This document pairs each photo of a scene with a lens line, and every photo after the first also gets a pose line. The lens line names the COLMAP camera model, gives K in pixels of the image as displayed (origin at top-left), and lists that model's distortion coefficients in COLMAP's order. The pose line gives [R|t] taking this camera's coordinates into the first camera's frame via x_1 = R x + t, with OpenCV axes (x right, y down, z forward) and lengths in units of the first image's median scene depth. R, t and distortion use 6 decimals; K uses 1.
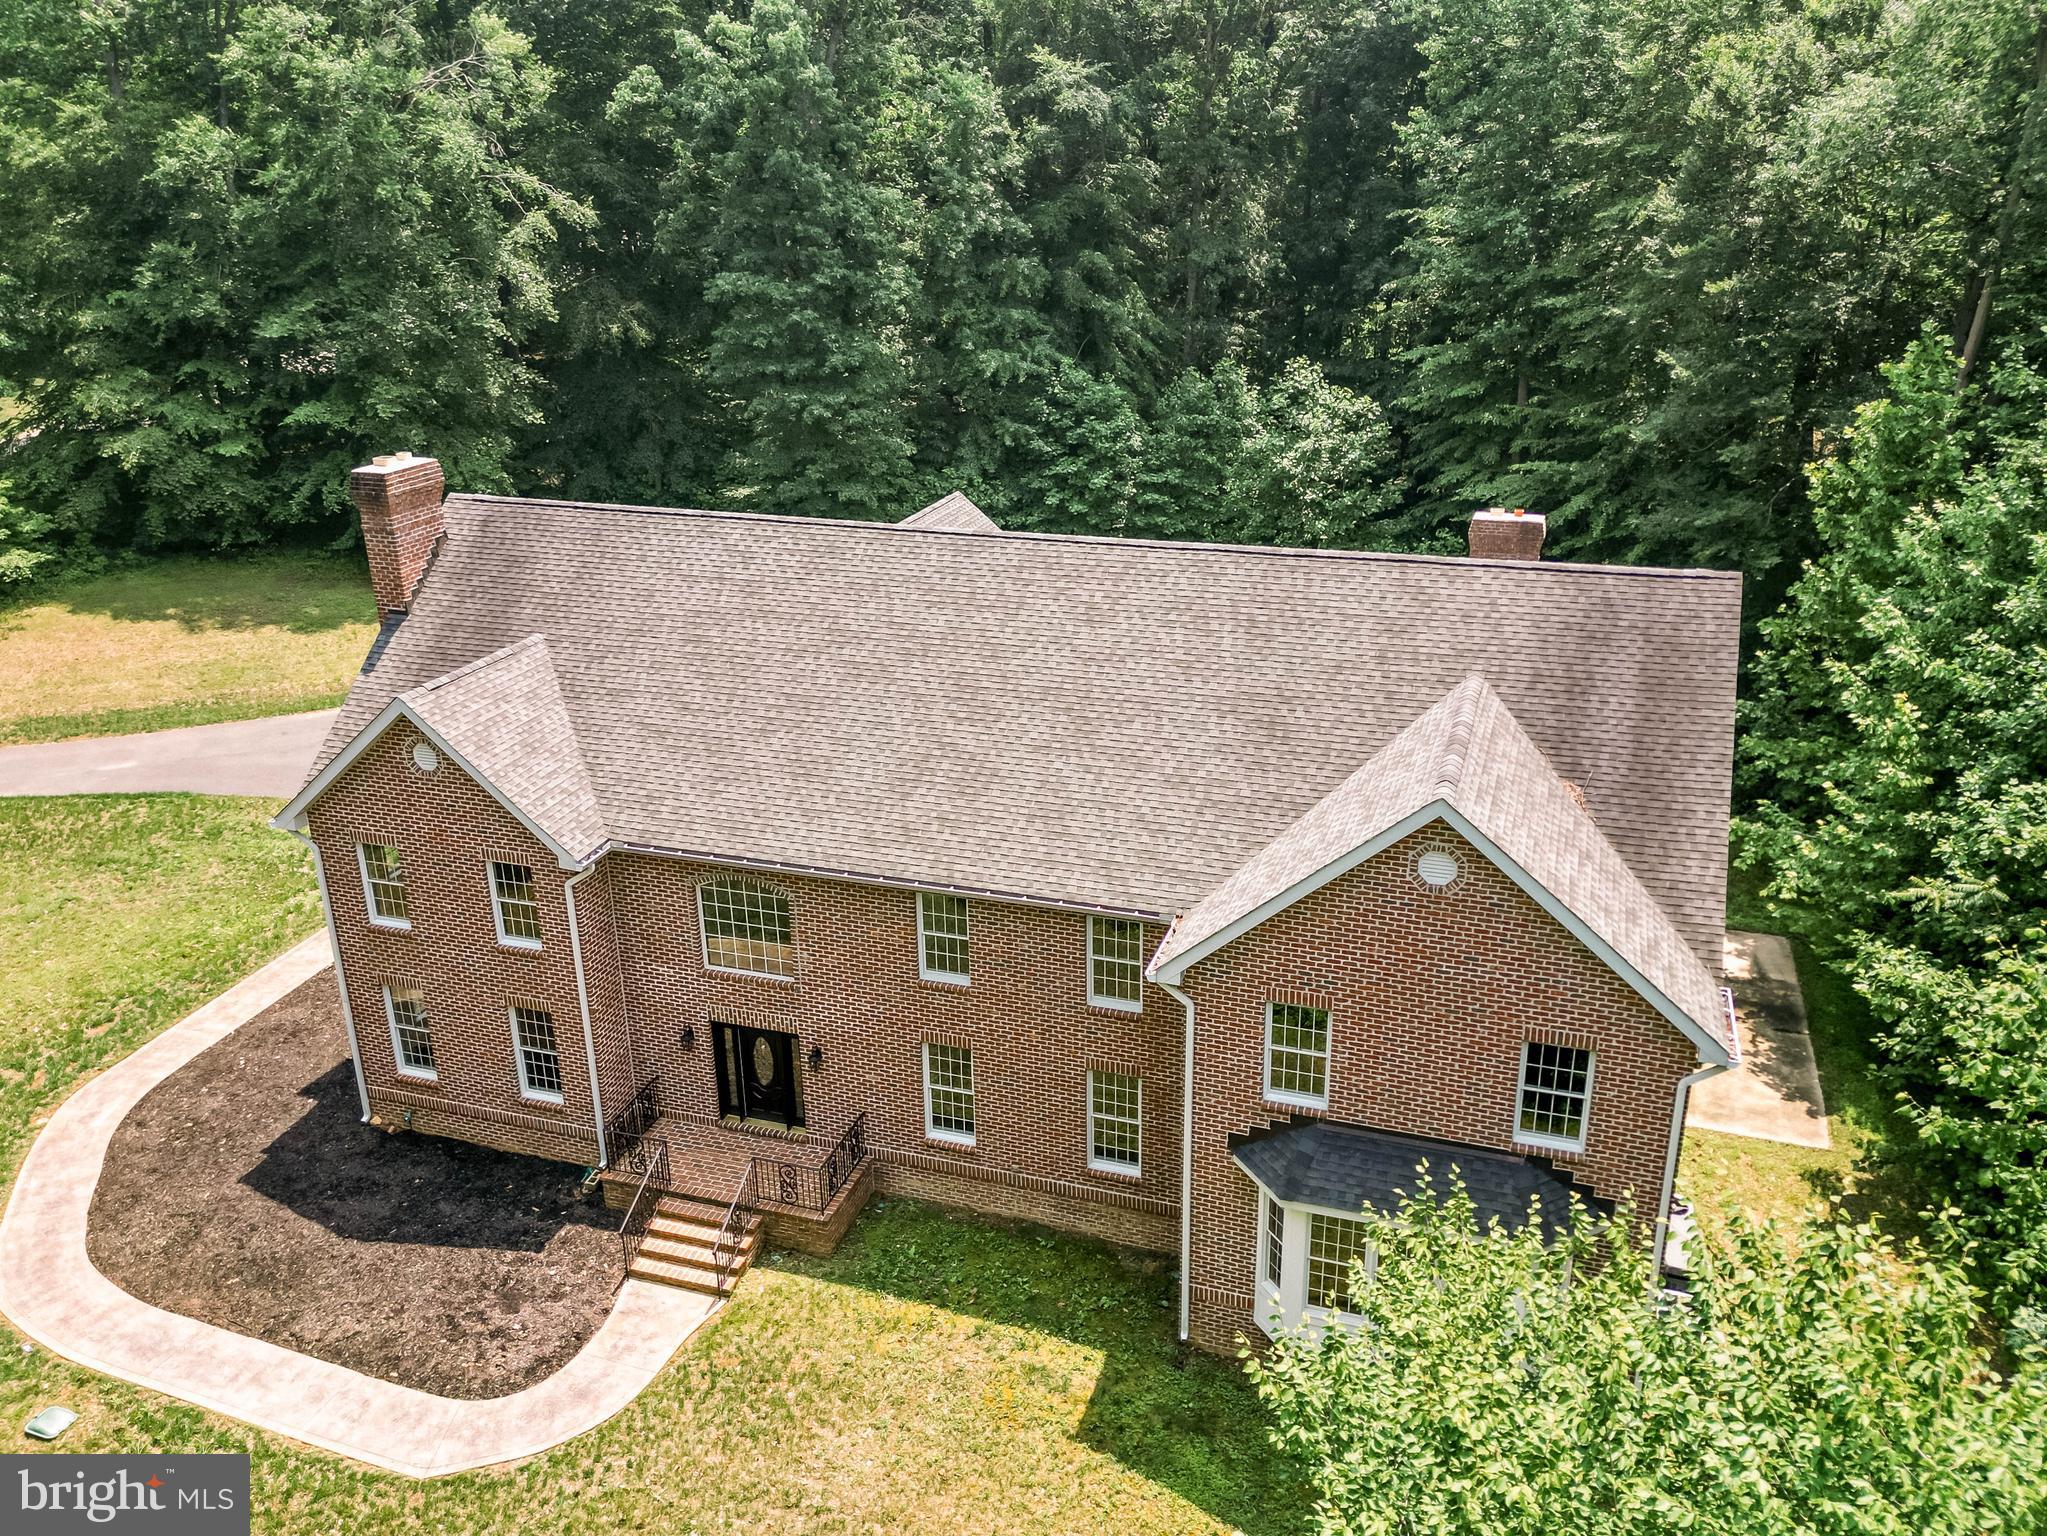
lens RADIAL K [[1554.0, 0, 1049.9], [0, 1554.0, 810.4], [0, 0, 1]] dist [0.082912, -0.099843]
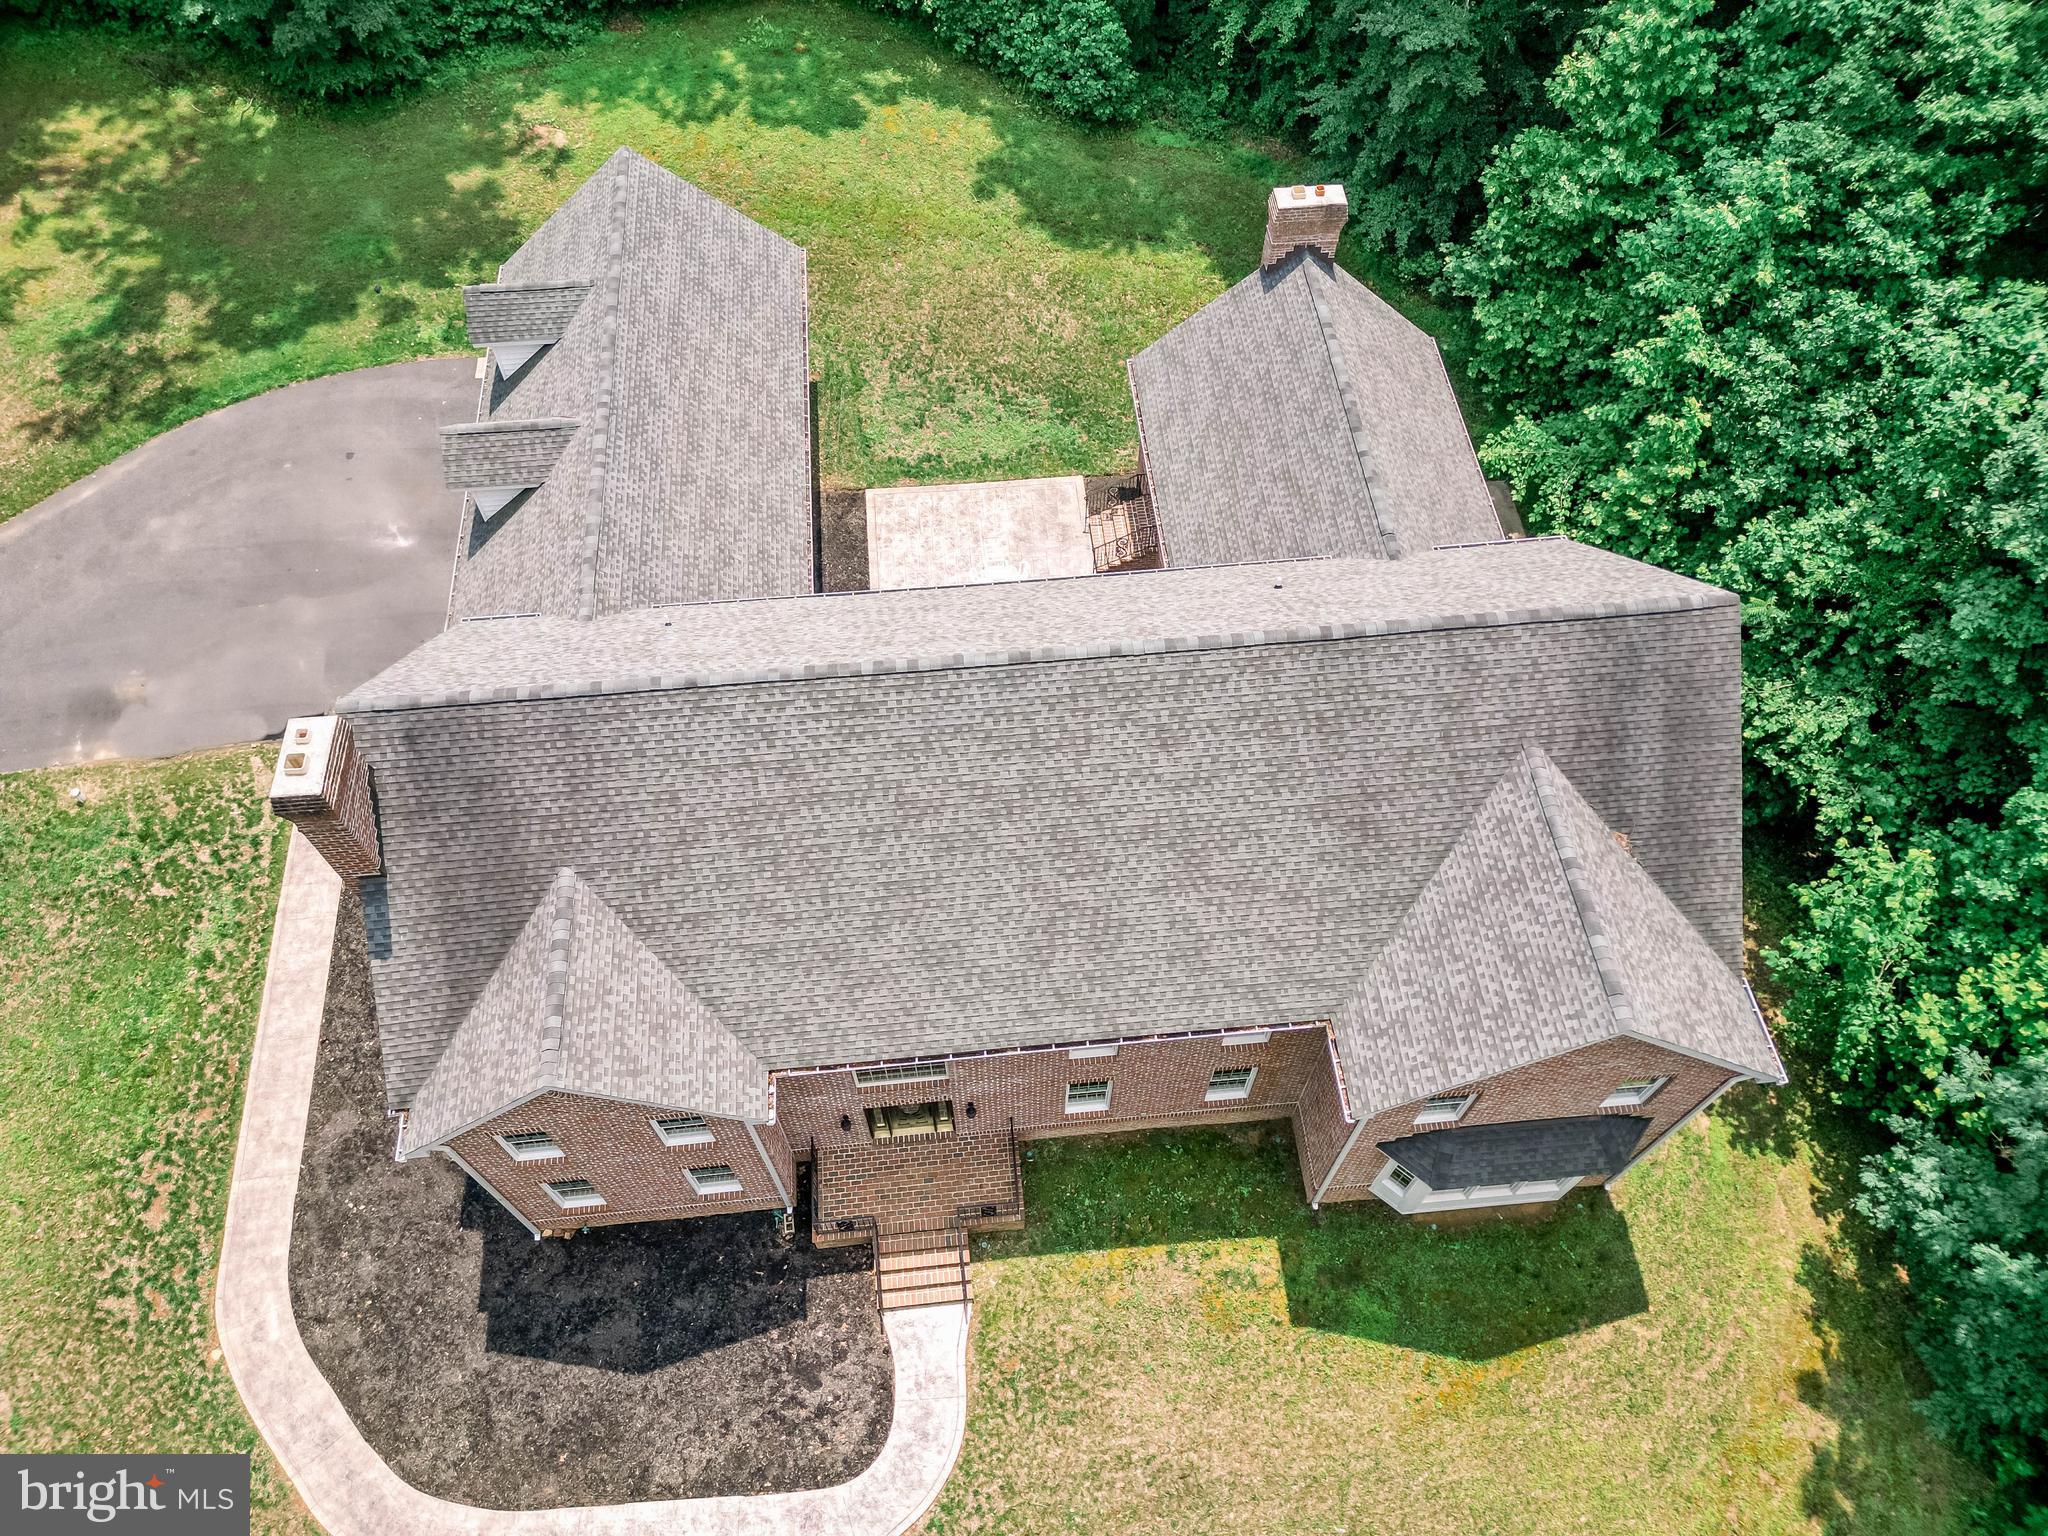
lens RADIAL K [[1425.0, 0, 1024.0], [0, 1425.0, 768.0], [0, 0, 1]] dist [0.066332, -0.070603]
pose [[0.915451, -0.335350, 0.222465, -0.279845], [0.145446, 0.791145, 0.594083, -0.700094], [-0.375228, -0.511497, 0.773030, 0.317444]]
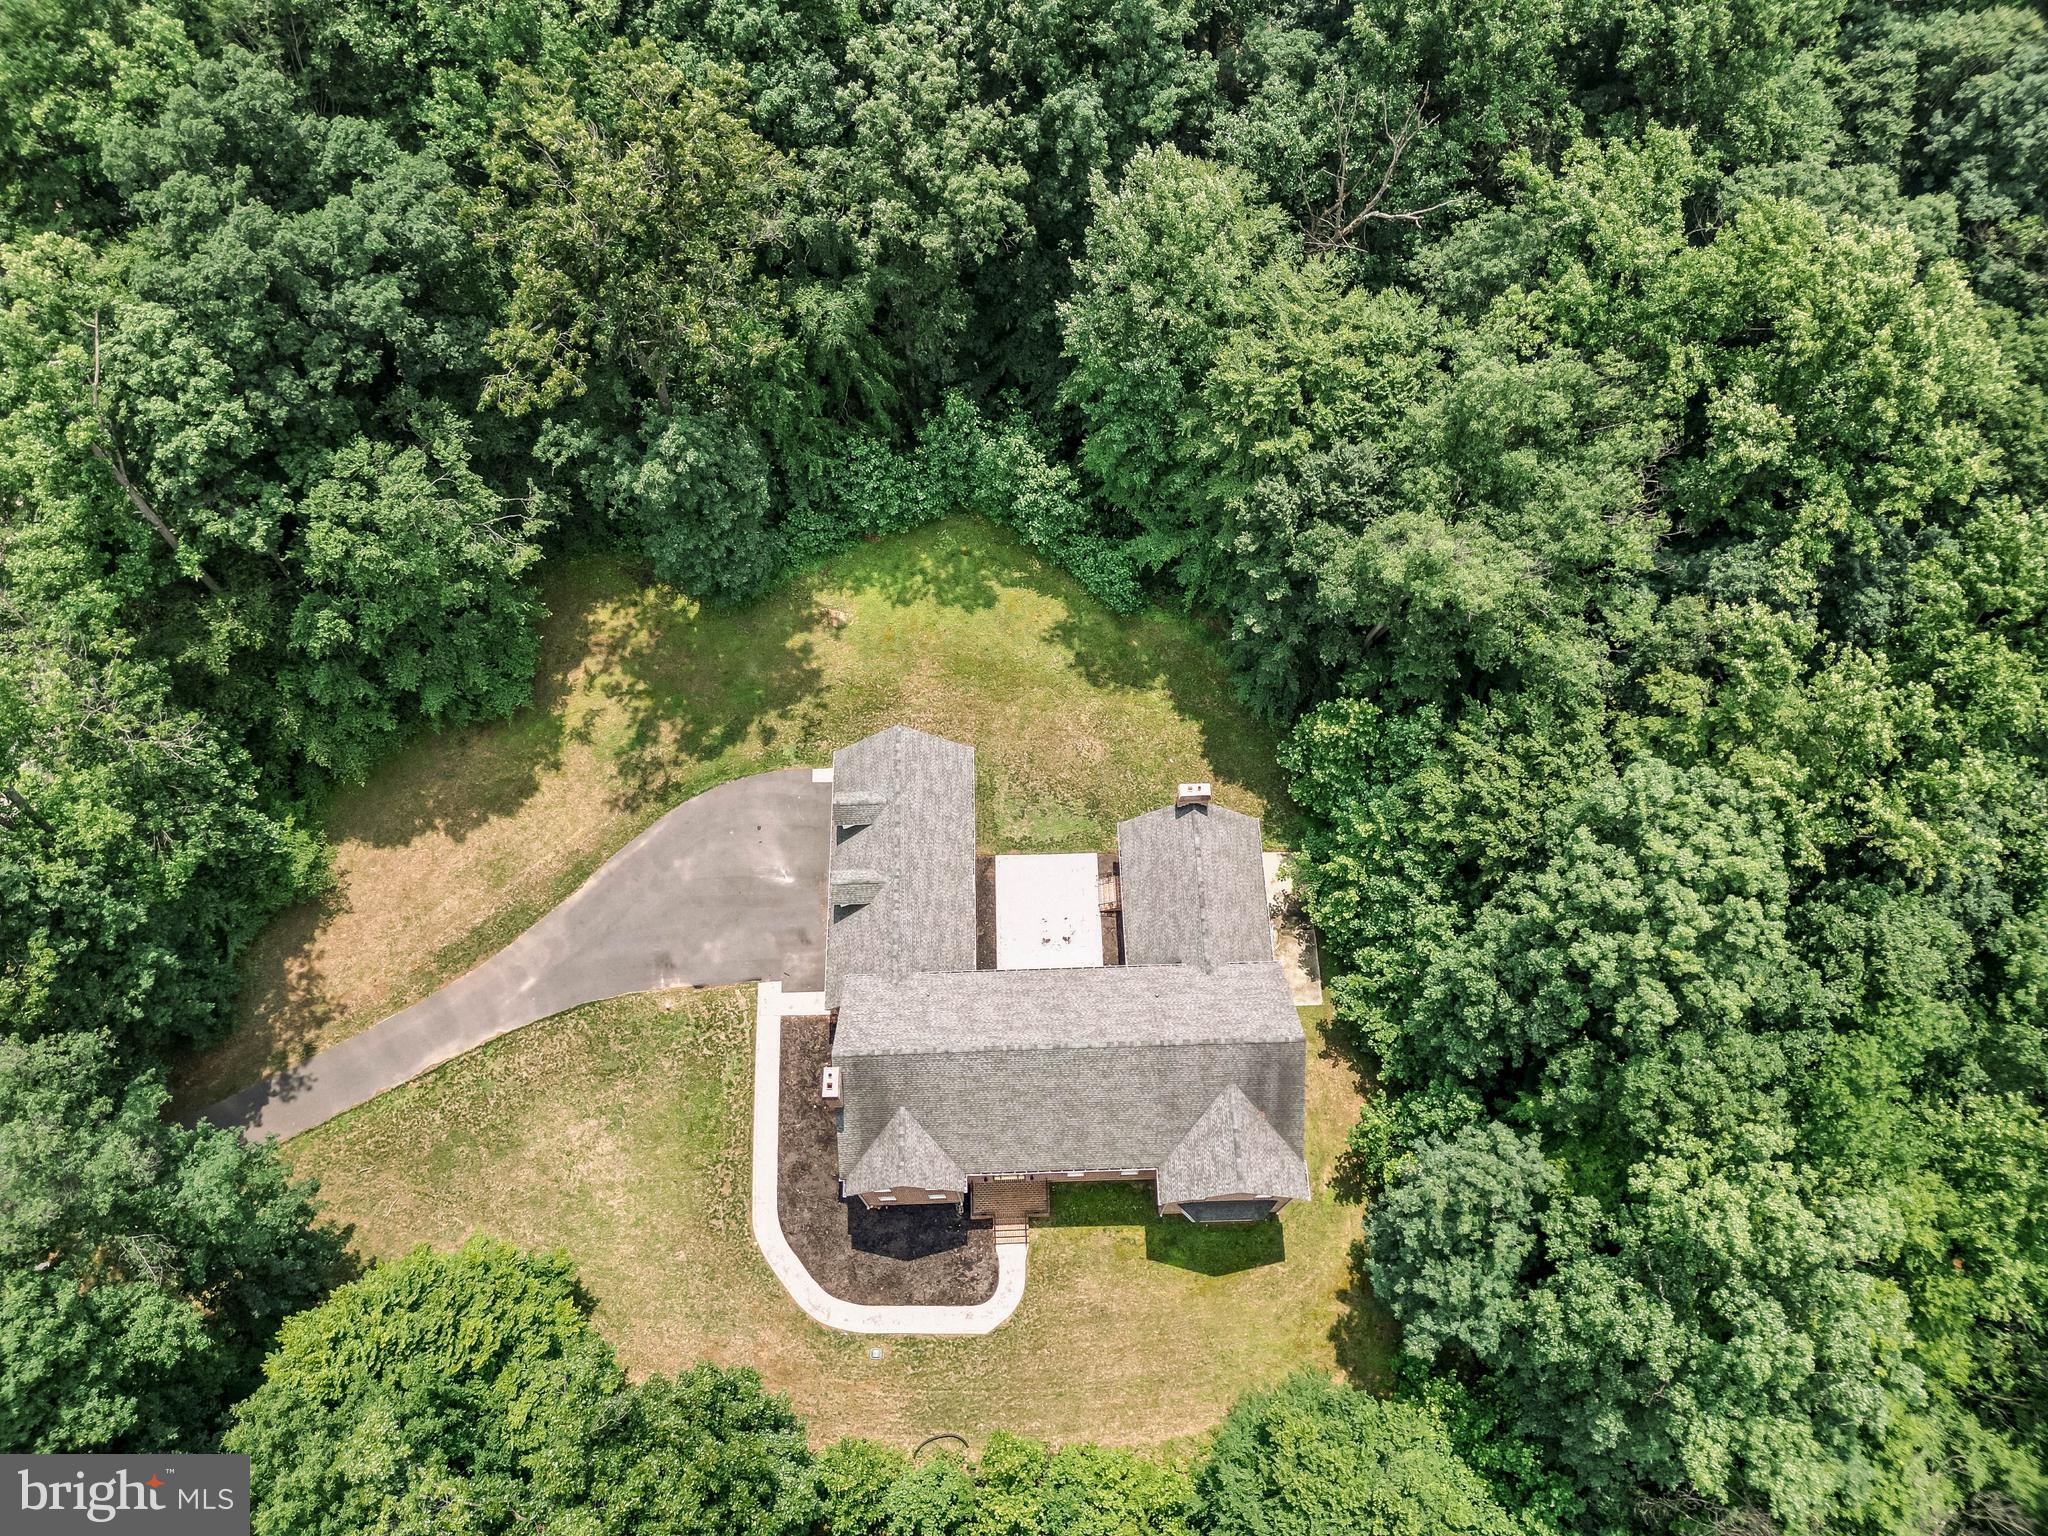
lens RADIAL K [[1425.0, 0, 1024.0], [0, 1425.0, 768.0], [0, 0, 1]] dist [0.066332, -0.070603]
pose [[0.940023, -0.310719, 0.140750, -0.331440], [0.133175, 0.714176, 0.687180, -2.529390], [-0.314040, -0.627221, 0.712722, -0.548045]]
